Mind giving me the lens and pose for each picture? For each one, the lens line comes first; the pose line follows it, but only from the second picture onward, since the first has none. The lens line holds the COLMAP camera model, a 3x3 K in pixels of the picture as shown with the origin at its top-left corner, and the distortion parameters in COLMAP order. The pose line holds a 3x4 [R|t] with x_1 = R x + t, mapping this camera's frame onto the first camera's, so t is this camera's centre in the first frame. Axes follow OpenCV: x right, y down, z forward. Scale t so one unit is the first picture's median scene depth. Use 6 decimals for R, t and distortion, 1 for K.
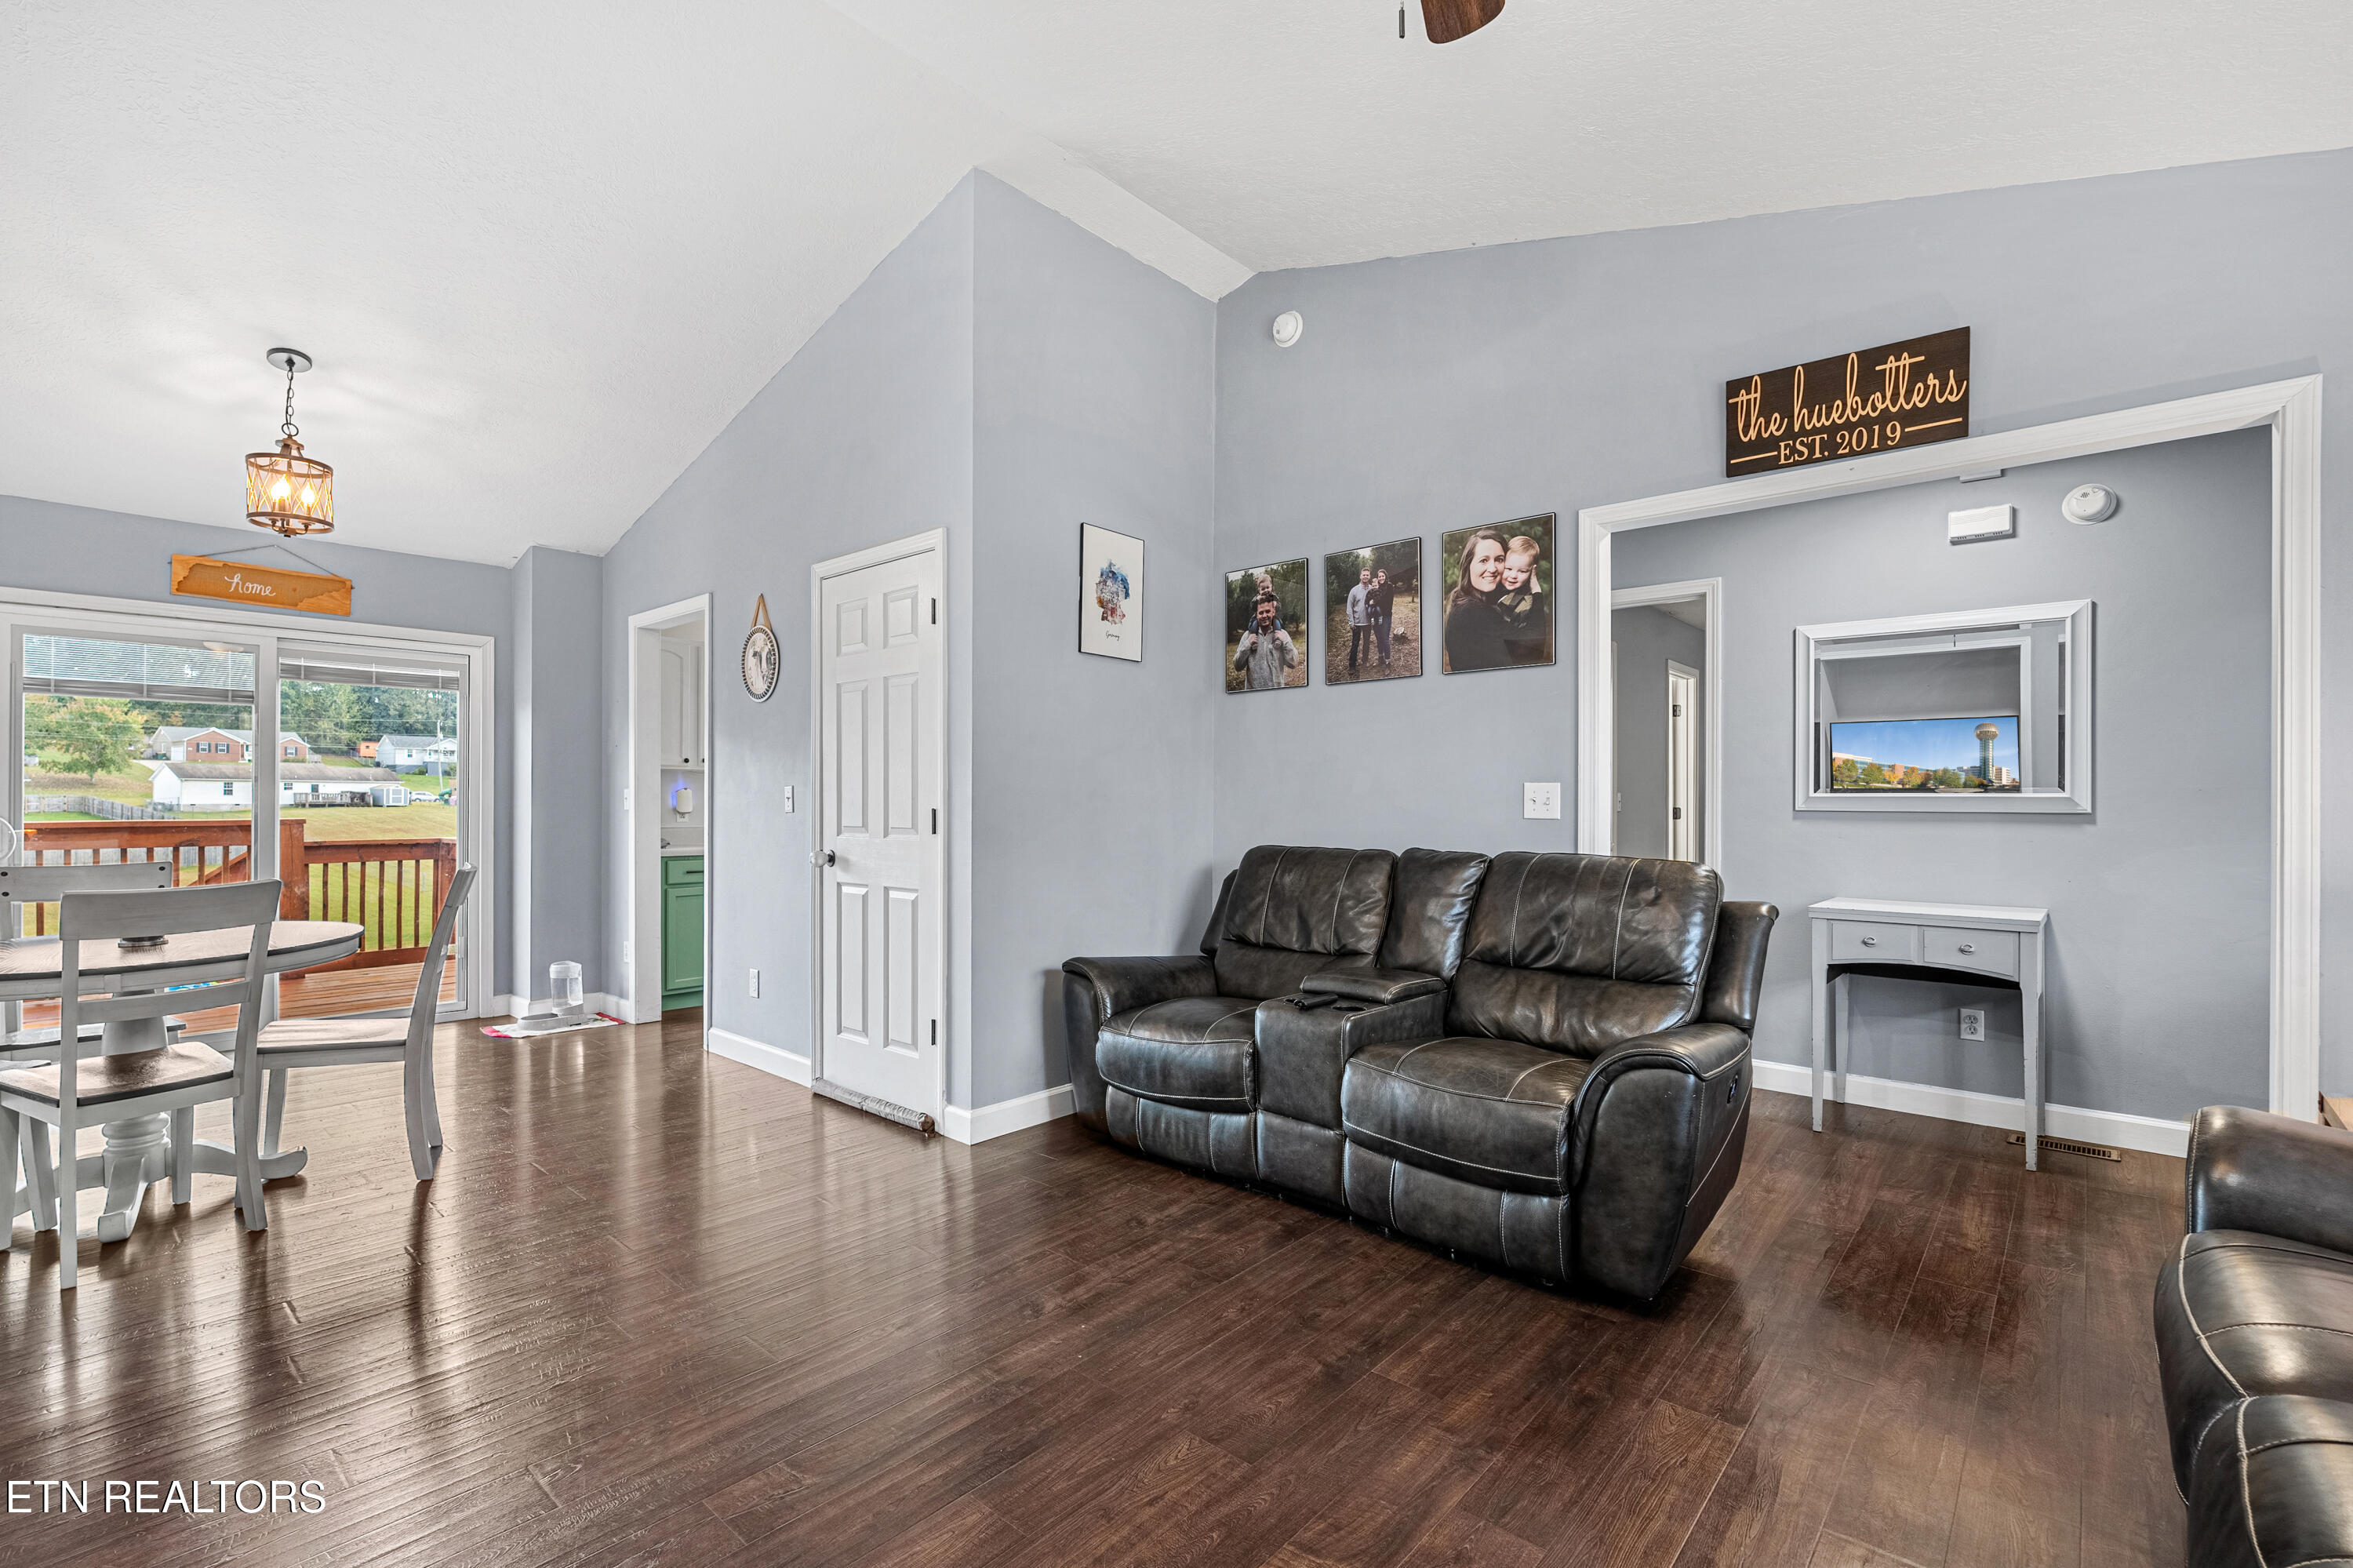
lens RADIAL K [[1035.2, 0, 1169.9], [0, 1035.2, 793.2], [0, 0, 1]] dist [-0.001976, -0.002373]
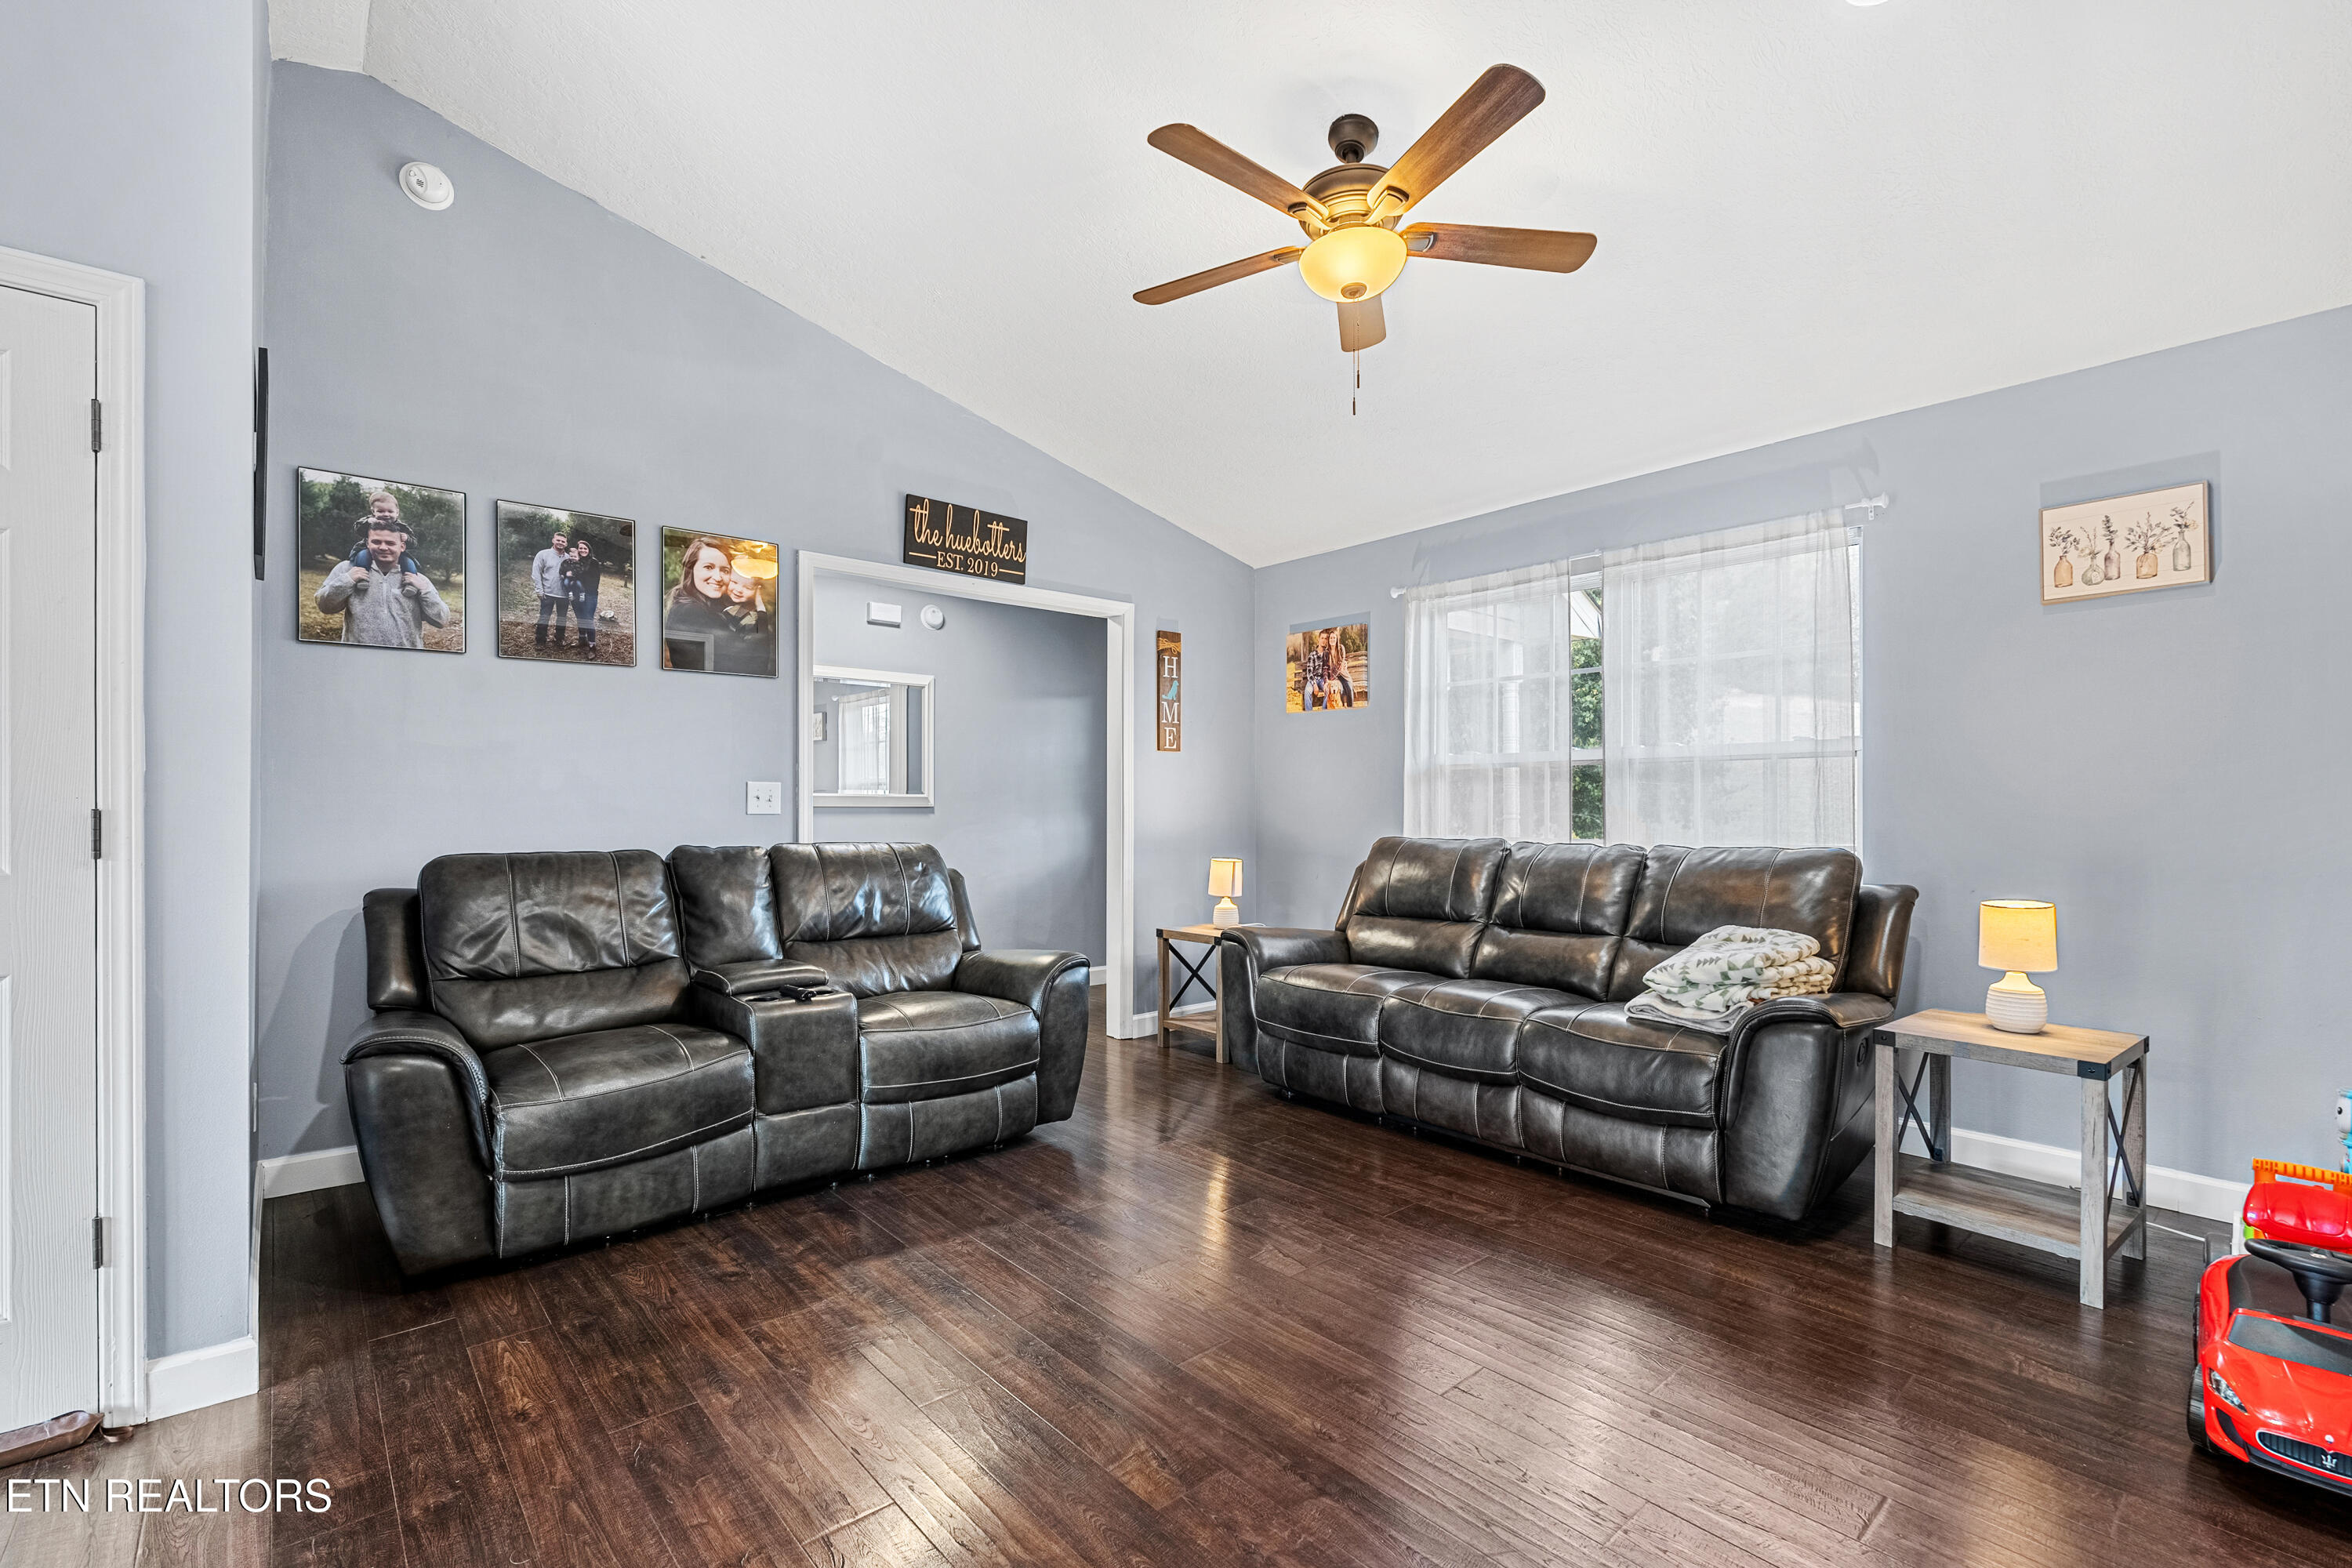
lens RADIAL K [[1034.8, 0, 1168.0], [0, 1034.8, 793.9], [0, 0, 1]] dist [-0.001976, -0.002373]
pose [[0.130893, 0.006804, 0.991373, -0.666124], [-0.008250, 0.999949, -0.005774, 0.005339], [-0.991362, -0.007423, 0.130942, 0.404924]]
